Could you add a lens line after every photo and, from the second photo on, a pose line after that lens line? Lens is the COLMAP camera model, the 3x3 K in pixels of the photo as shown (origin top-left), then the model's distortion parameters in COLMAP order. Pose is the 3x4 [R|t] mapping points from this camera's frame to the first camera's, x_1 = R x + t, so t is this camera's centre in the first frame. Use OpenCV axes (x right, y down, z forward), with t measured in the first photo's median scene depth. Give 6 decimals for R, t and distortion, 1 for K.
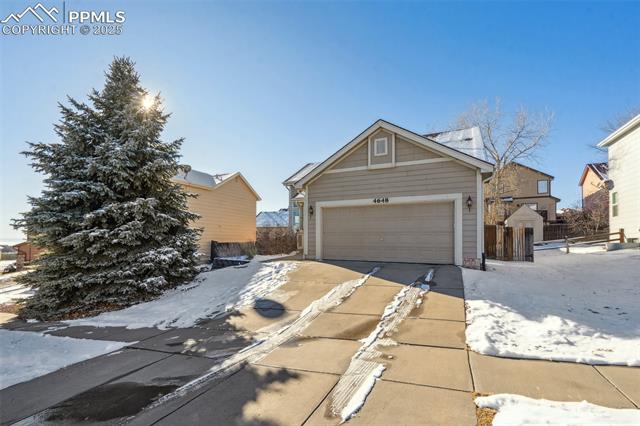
lens RADIAL K [[295.5, 0, 313.5], [0, 295.5, 209.3], [0, 0, 1]] dist [-0.009034, 0.004555]
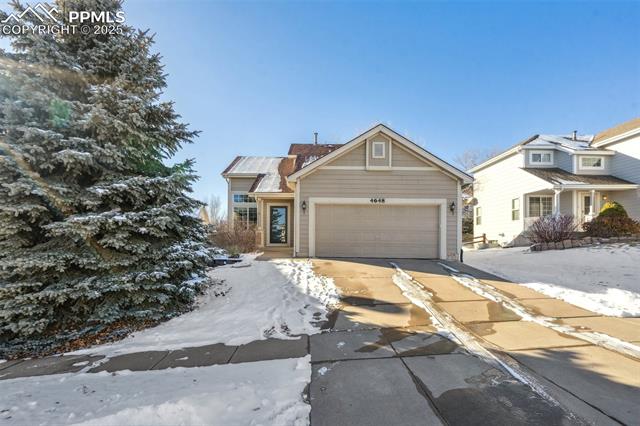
lens RADIAL K [[295.5, 0, 317.7], [0, 295.5, 216.3], [0, 0, 1]] dist [-0.009034, 0.004555]
pose [[0.901442, 0.048100, 0.430220, -0.474006], [-0.055394, 0.998455, 0.004438, 0.038577], [-0.429342, -0.027832, 0.902713, 0.148351]]
